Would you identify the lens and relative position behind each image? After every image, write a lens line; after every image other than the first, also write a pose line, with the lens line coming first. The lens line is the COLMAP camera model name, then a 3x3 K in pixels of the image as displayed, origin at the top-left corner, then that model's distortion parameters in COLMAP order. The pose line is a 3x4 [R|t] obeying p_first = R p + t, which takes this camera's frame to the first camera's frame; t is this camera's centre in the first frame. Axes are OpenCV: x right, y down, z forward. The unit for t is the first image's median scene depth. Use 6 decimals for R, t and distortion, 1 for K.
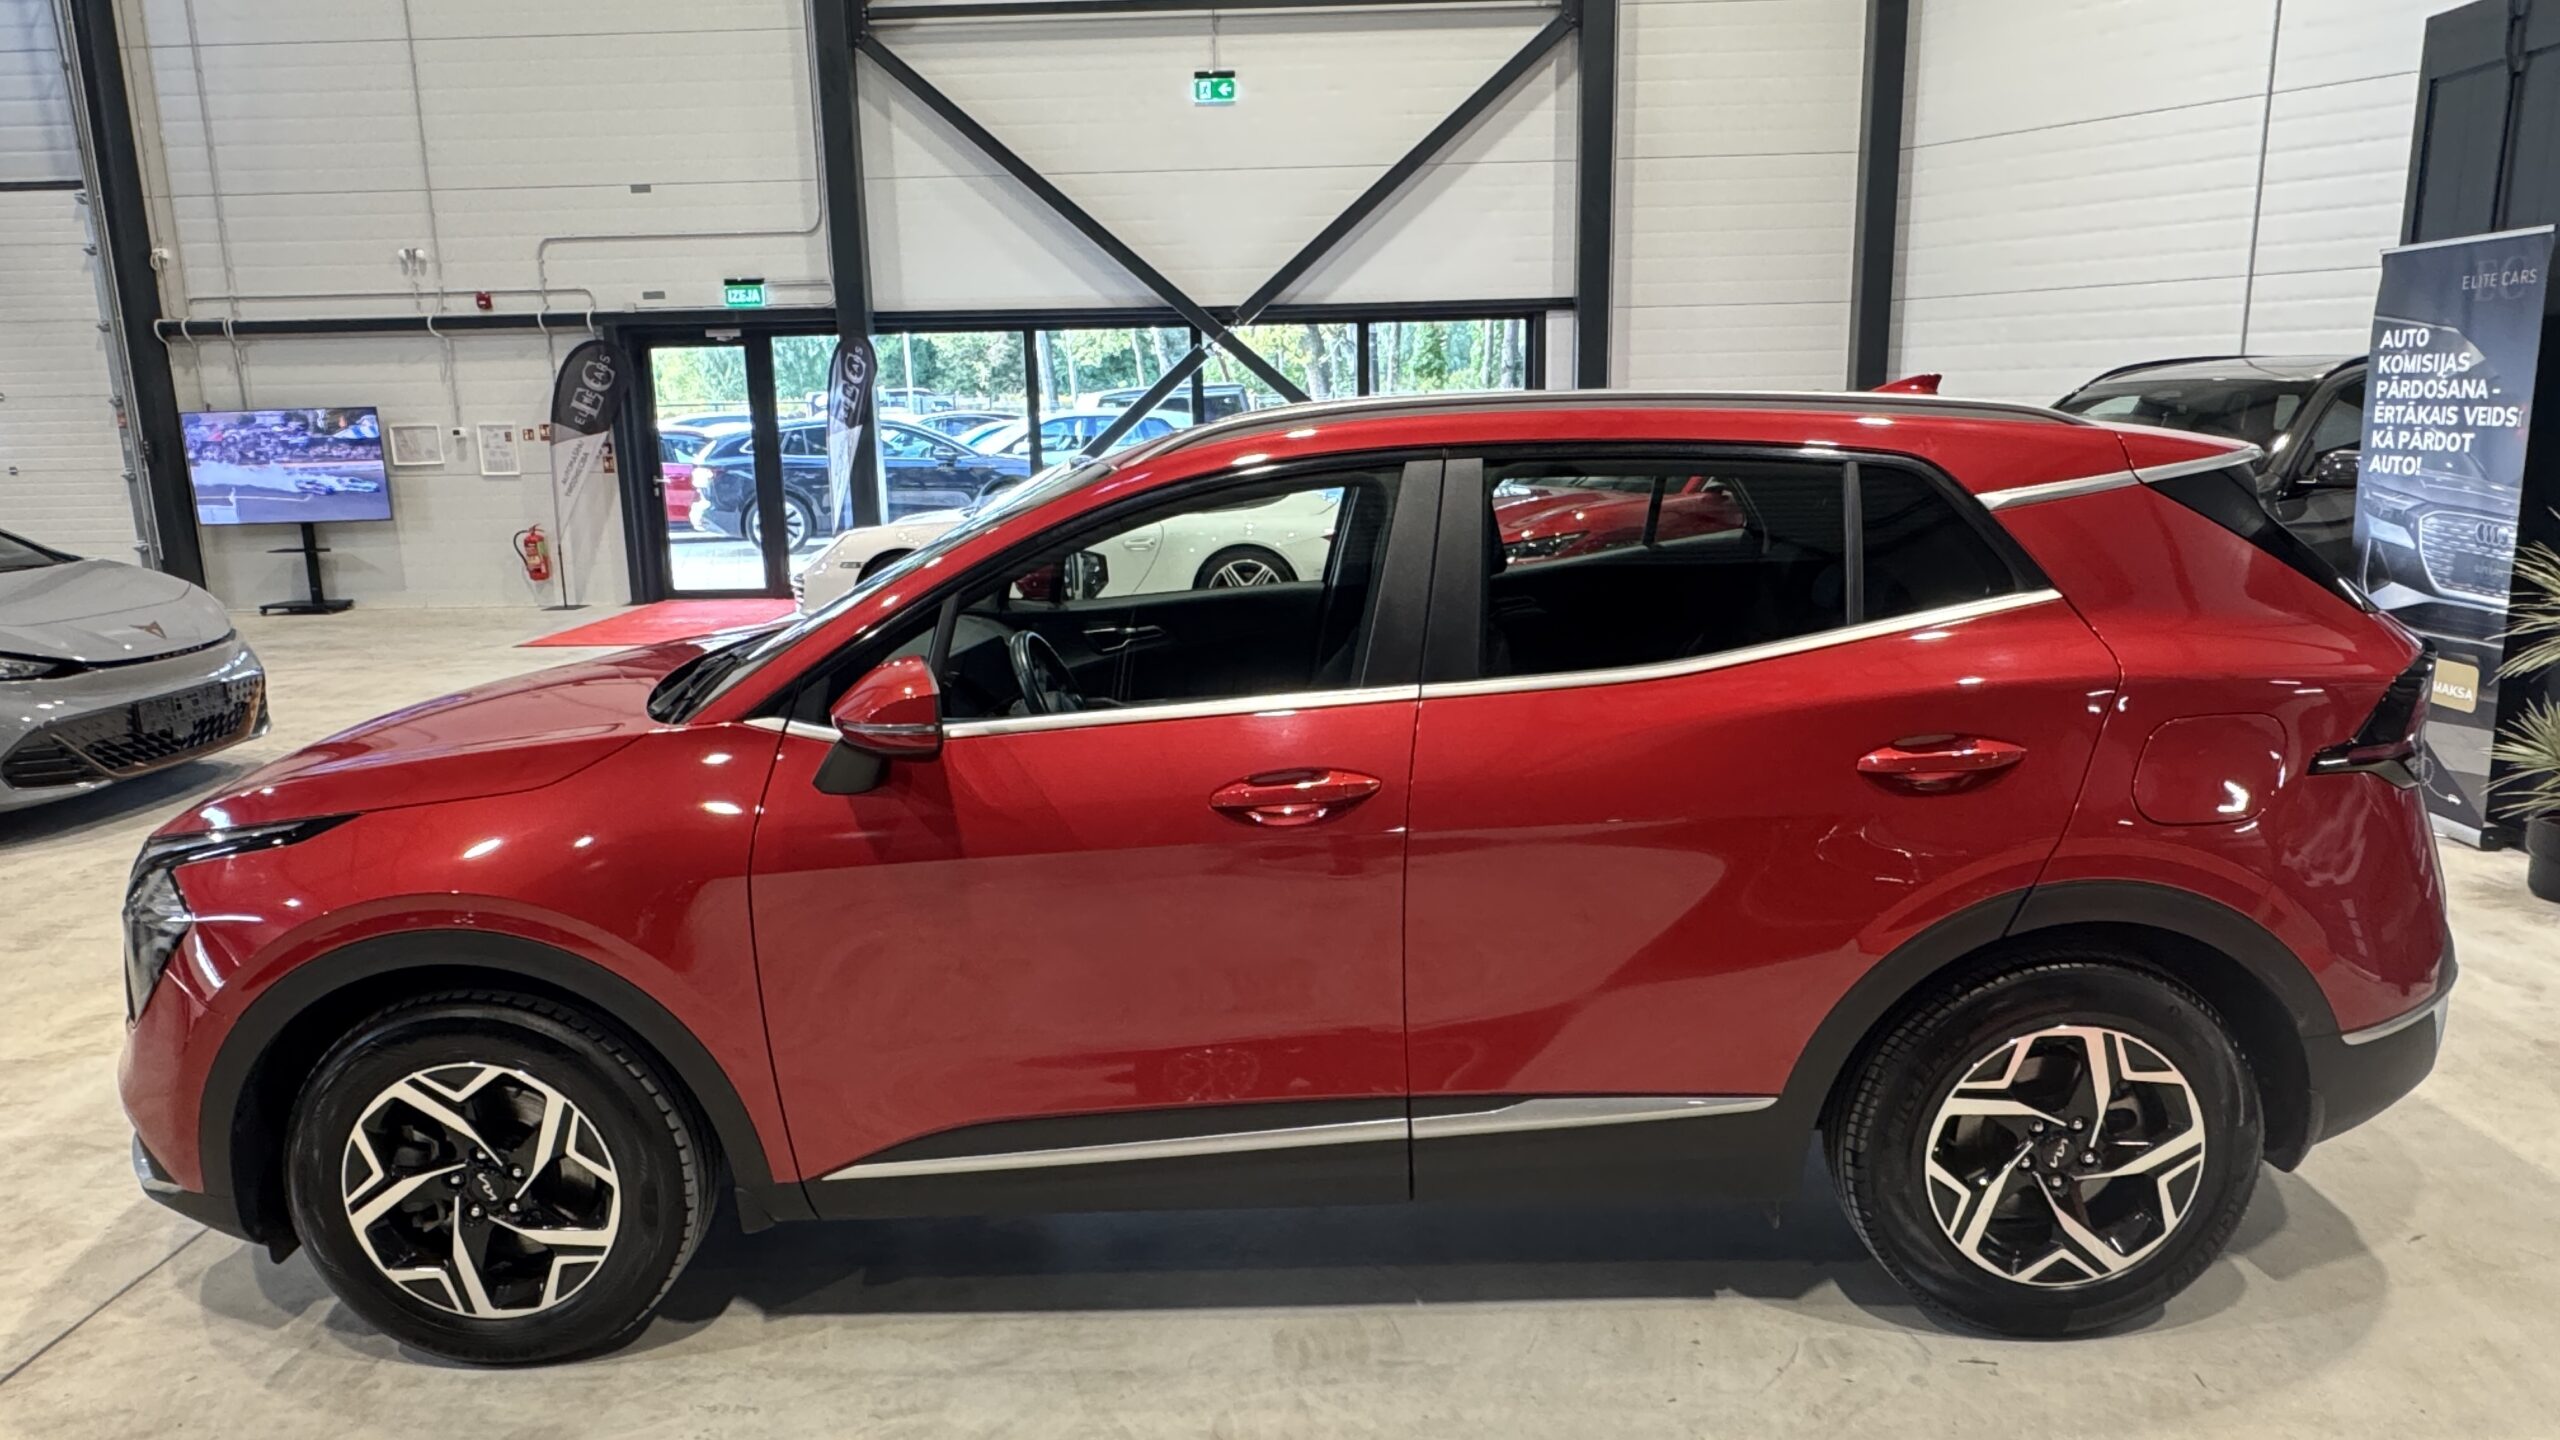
lens RADIAL K [[1545.0, 0, 1268.3], [0, 1545.0, 725.7], [0, 0, 1]] dist [-0.007912, 0.004613]
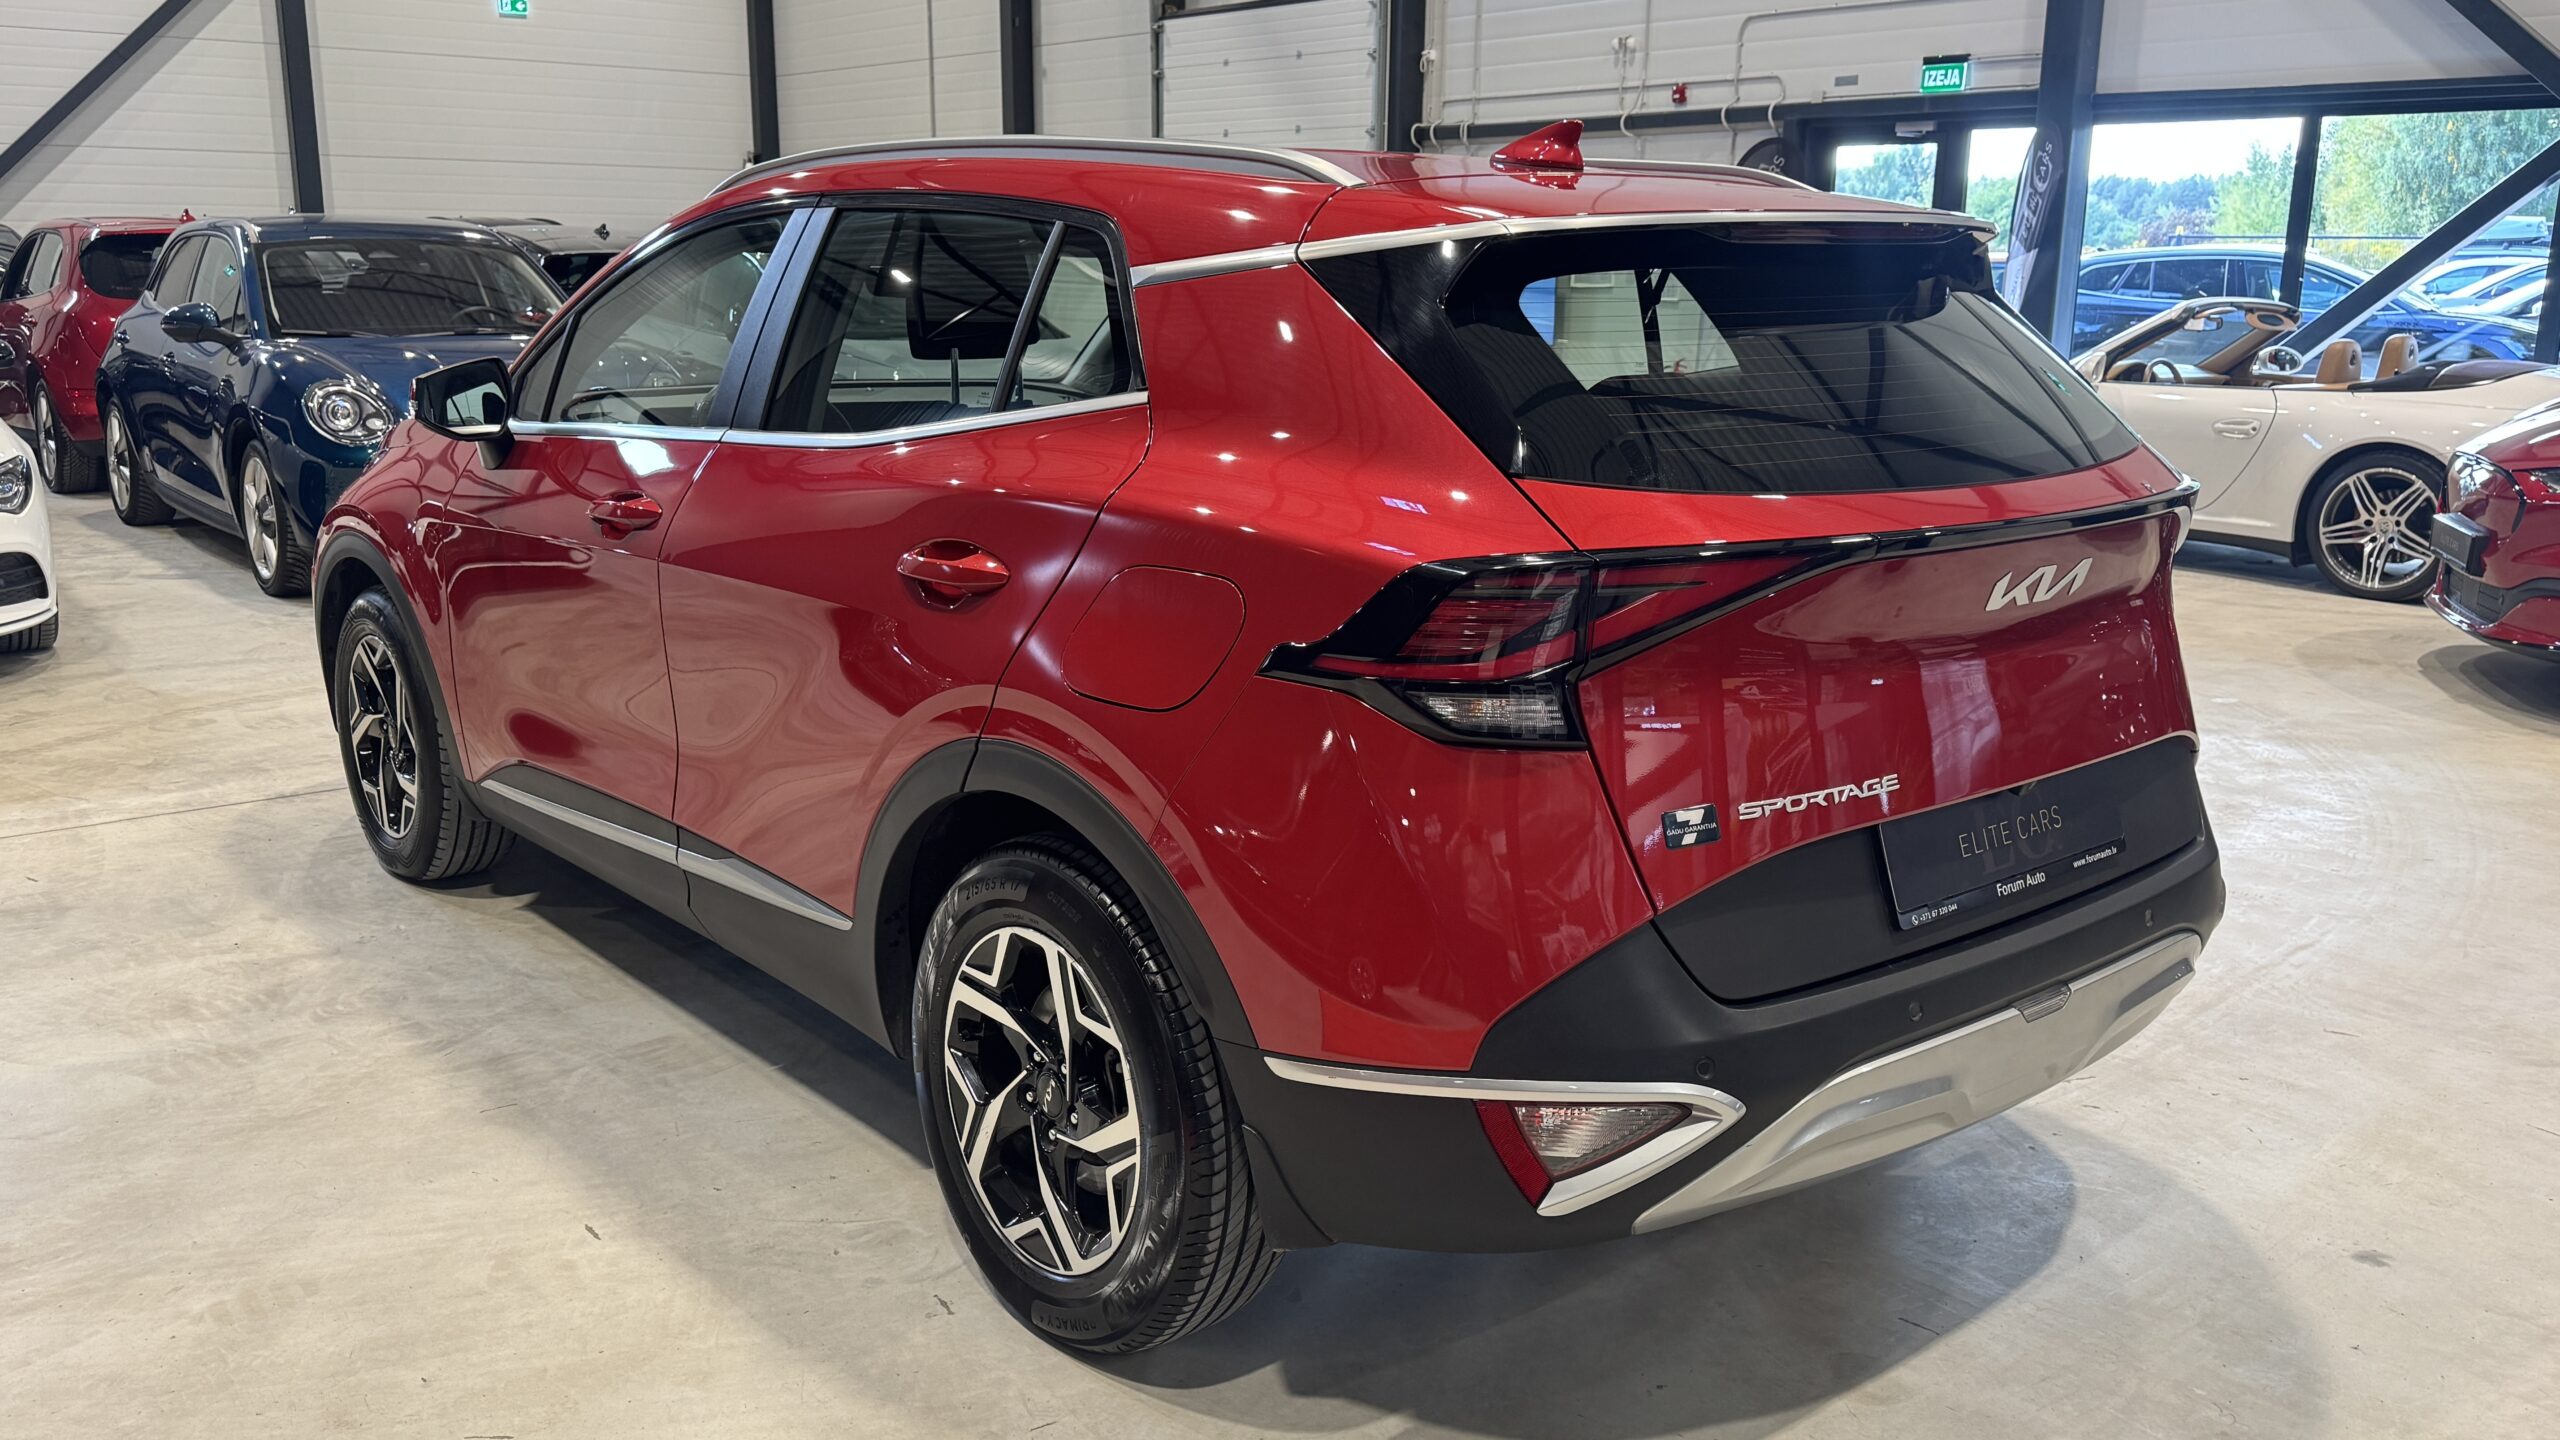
lens RADIAL K [[2087.7, 0, 1286.2], [0, 2087.7, 721.6], [0, 0, 1]] dist [0.043511, -0.000437]
pose [[0.633698, 0.195328, -0.748515, 1.289246], [-0.181169, 0.978161, 0.101876, -0.042823], [0.752067, 0.071049, 0.655246, 0.350134]]
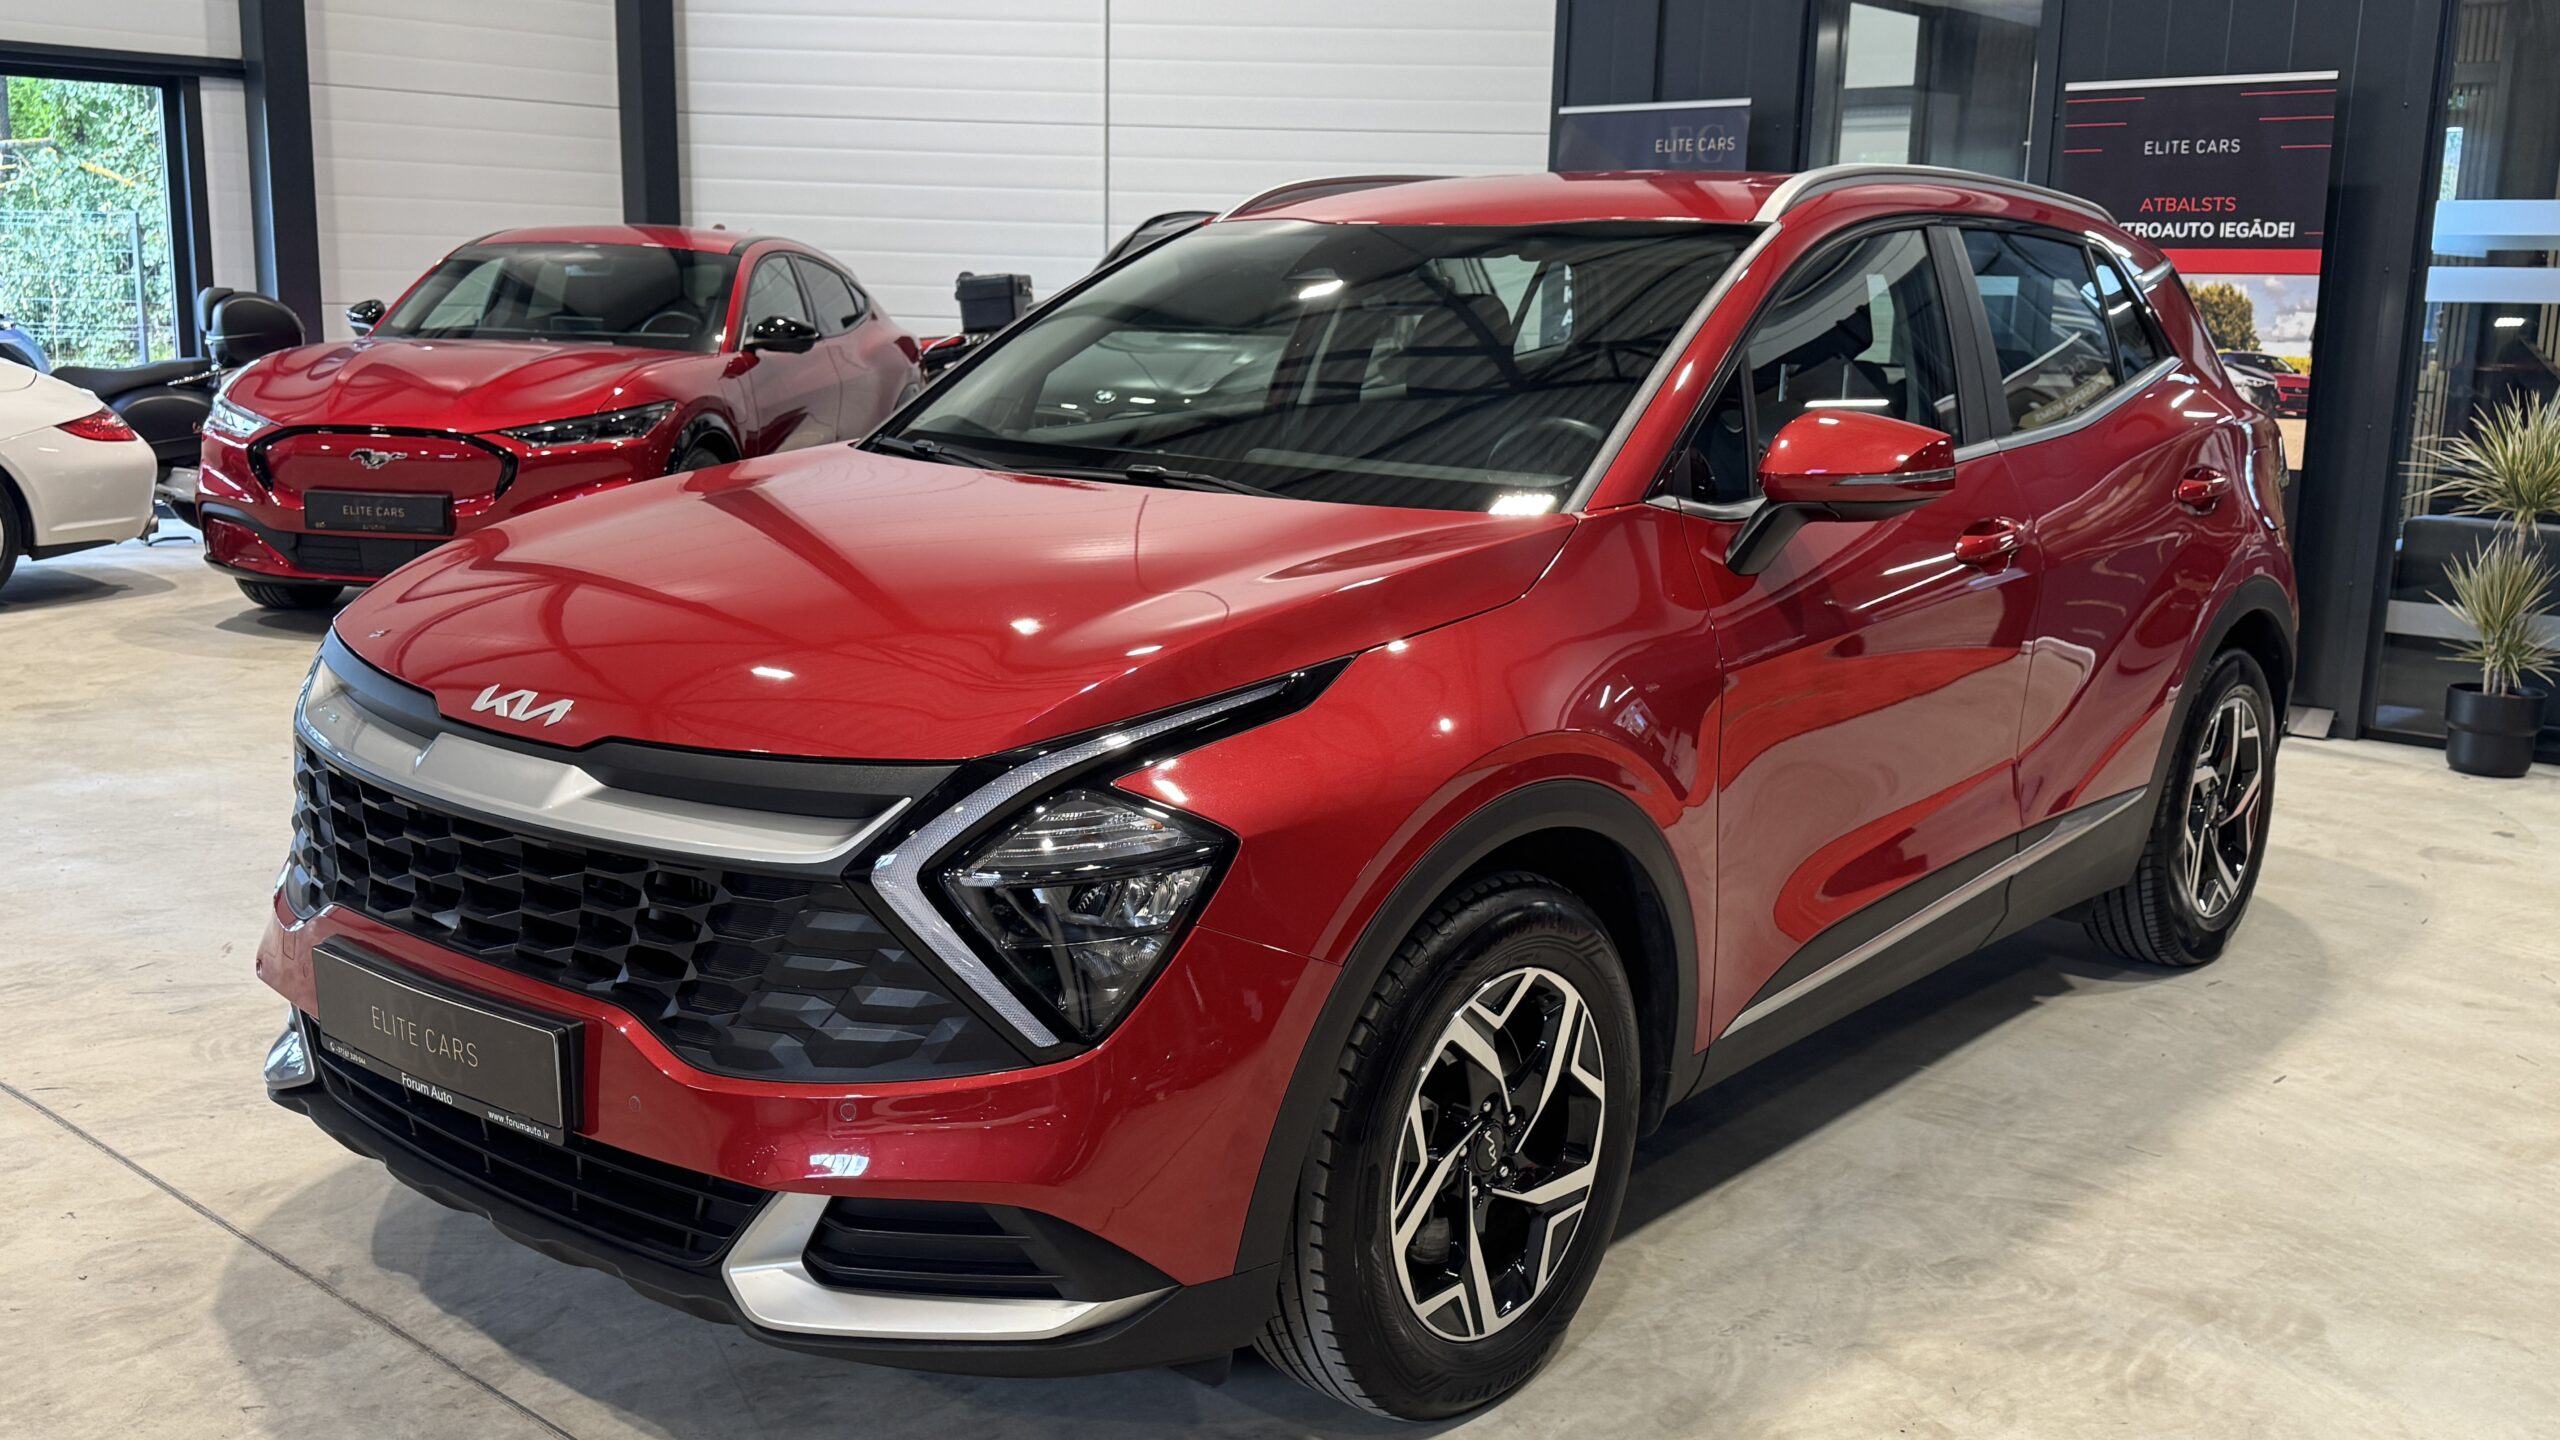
lens RADIAL K [[2308.5, 0, 1300.3], [0, 2308.5, 739.2], [0, 0, 1]] dist [0.049144, -0.018387]
pose [[0.634450, -0.115629, 0.764267, -1.310782], [0.125812, 0.991010, 0.045493, 0.040662], [-0.762657, 0.067291, 0.643294, 0.326145]]
